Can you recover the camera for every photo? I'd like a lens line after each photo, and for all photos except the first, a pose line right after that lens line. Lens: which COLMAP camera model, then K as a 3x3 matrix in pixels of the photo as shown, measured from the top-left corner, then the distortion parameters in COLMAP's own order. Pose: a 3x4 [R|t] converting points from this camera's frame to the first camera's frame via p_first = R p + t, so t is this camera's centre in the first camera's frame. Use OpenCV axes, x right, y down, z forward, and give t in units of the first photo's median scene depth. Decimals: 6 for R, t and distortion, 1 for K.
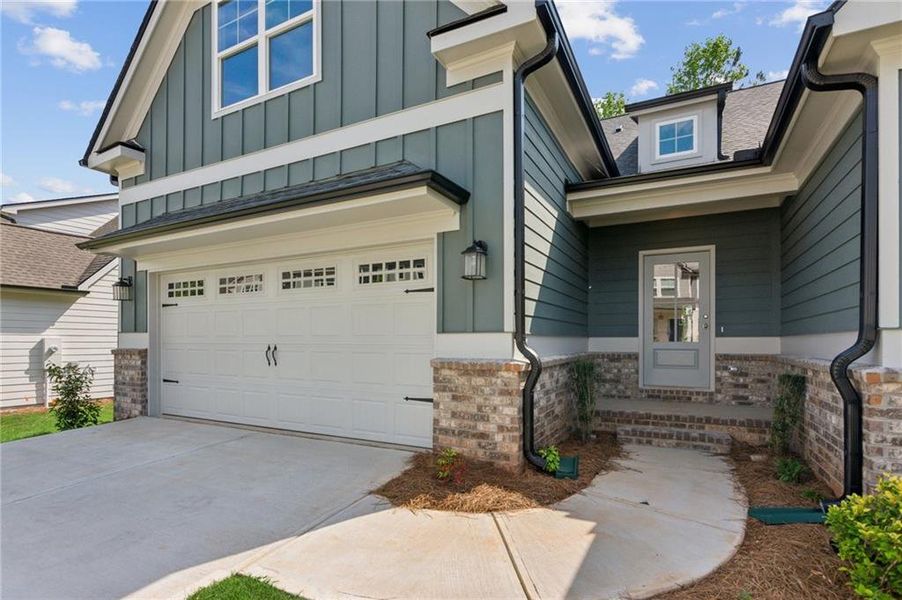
lens RADIAL K [[466.5, 0, 404.5], [0, 466.5, 319.8], [0, 0, 1]] dist [-0.000154, 0.000042]
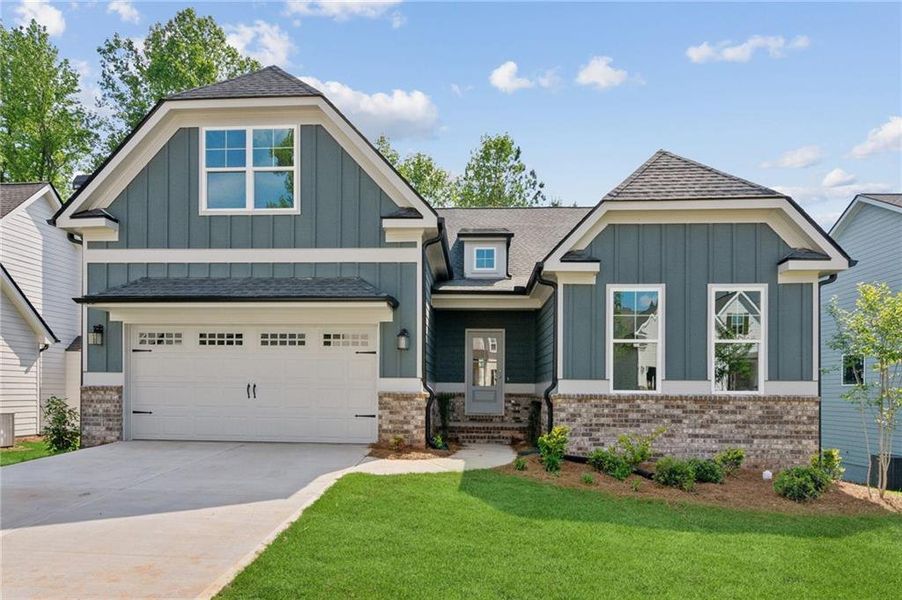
lens RADIAL K [[441.7, 0, 449.6], [0, 441.7, 290.1], [0, 0, 1]] dist [-0.000334, 0.000164]
pose [[0.890304, 0.107925, 0.442392, -0.380771], [-0.030782, 0.983550, -0.177996, -0.006896], [-0.454325, 0.144853, 0.878981, -0.544465]]
